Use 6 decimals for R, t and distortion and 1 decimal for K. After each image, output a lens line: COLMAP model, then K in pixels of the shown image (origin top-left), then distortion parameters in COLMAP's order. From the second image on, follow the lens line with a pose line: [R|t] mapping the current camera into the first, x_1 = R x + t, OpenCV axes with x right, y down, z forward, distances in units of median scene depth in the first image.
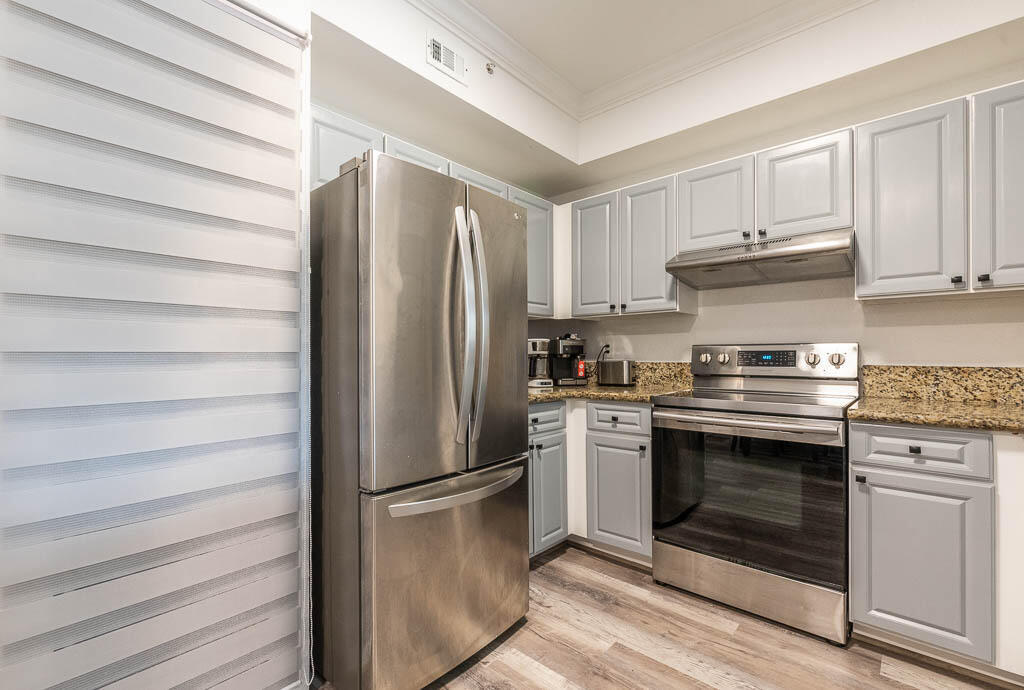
lens RADIAL K [[437.6, 0, 512.4], [0, 437.6, 352.5], [0, 0, 1]] dist [0.004052, -0.001423]
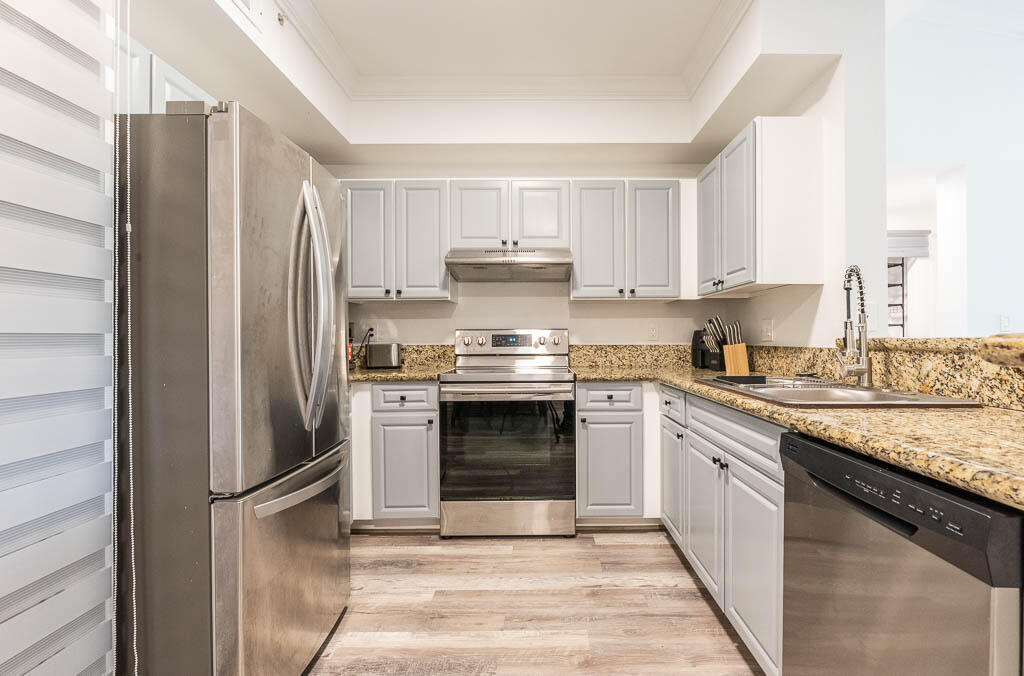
lens RADIAL K [[476.4, 0, 516.3], [0, 476.4, 336.4], [0, 0, 1]] dist [0.003569, -0.000117]
pose [[0.751238, 0.000474, 0.660032, -0.356224], [0.000089, 1.000000, -0.000819, 0.002852], [-0.660032, 0.000674, 0.751237, -0.055766]]
